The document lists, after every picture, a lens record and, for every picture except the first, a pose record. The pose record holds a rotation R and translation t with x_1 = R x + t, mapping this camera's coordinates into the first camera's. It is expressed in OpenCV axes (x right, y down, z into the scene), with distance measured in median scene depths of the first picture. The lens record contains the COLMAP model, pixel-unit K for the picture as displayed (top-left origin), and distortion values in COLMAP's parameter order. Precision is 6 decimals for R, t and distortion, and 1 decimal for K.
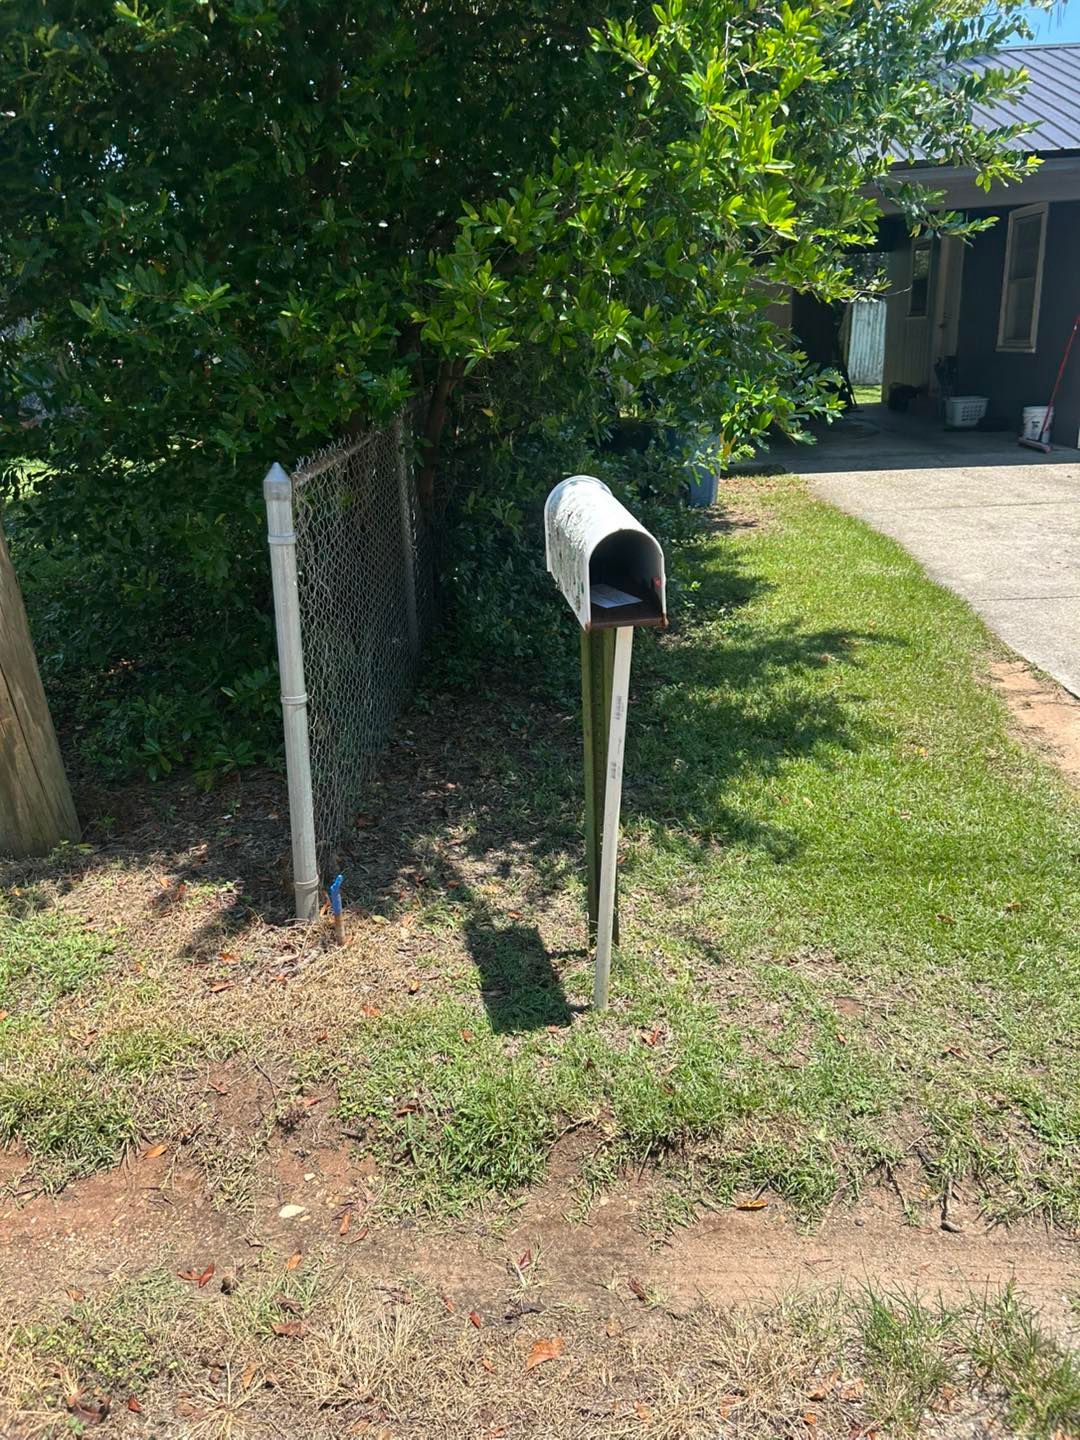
lens RADIAL K [[1061.2, 0, 540.0], [0, 1061.2, 720.0], [0, 0, 1]] dist [0.008507, 0.004239]
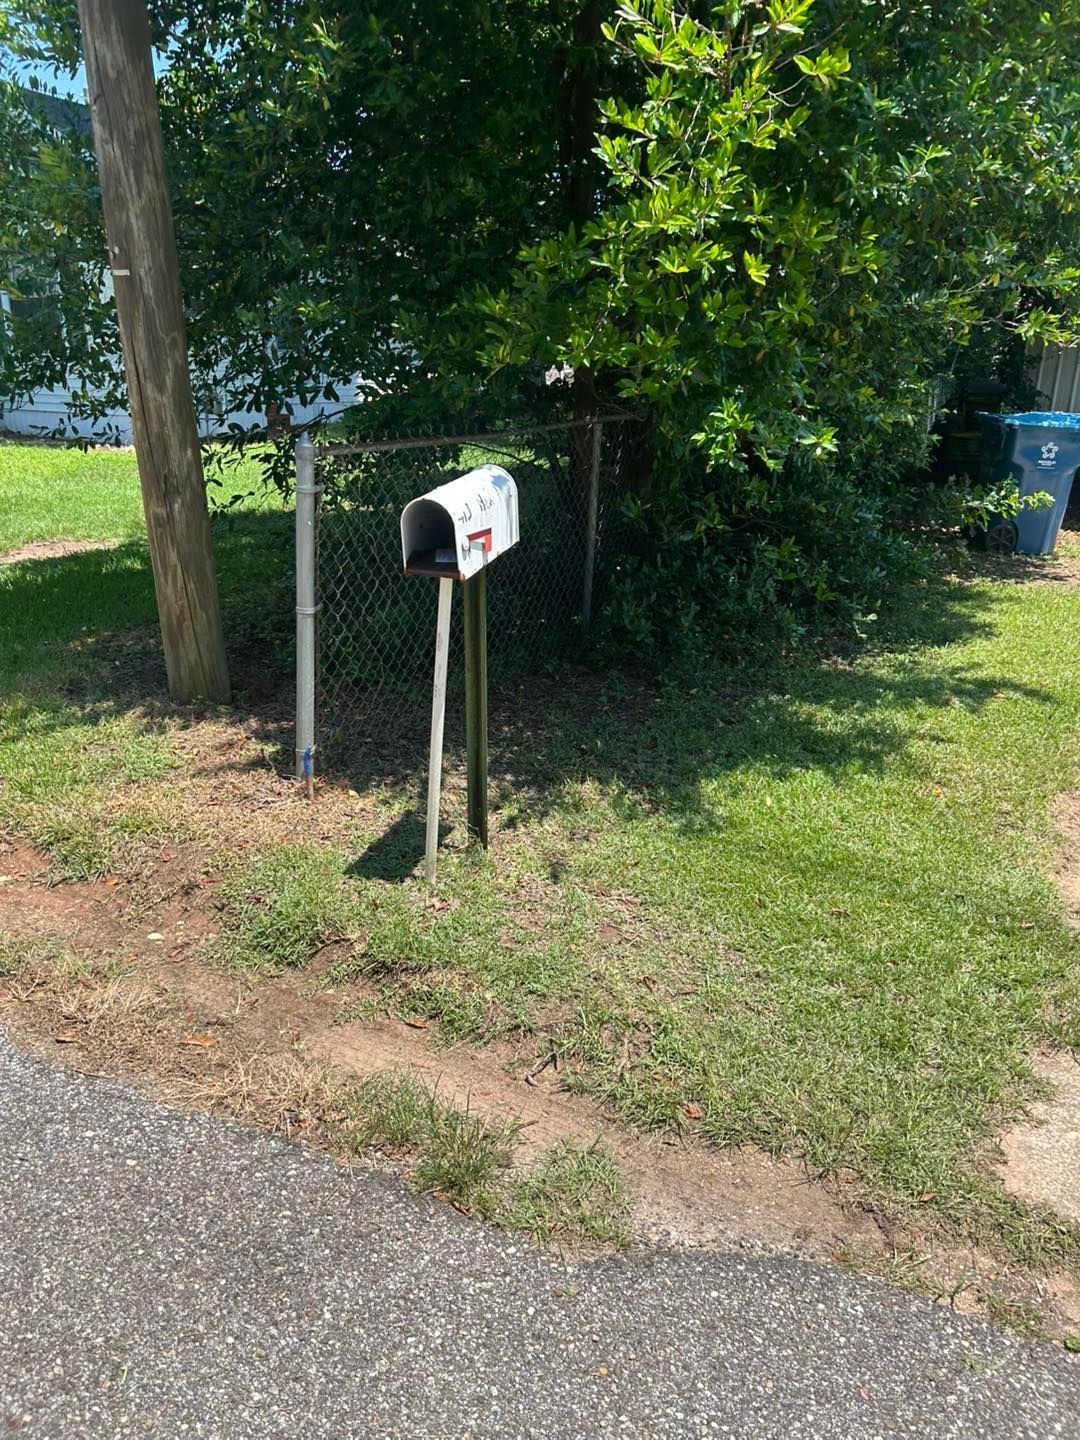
lens RADIAL K [[1061.2, 0, 540.0], [0, 1061.2, 720.0], [0, 0, 1]] dist [0.008507, 0.004239]
pose [[0.899919, 0.197117, -0.388961, 0.537057], [-0.202482, 0.978897, 0.027609, 0.017661], [0.386195, 0.053912, 0.920840, -0.109994]]
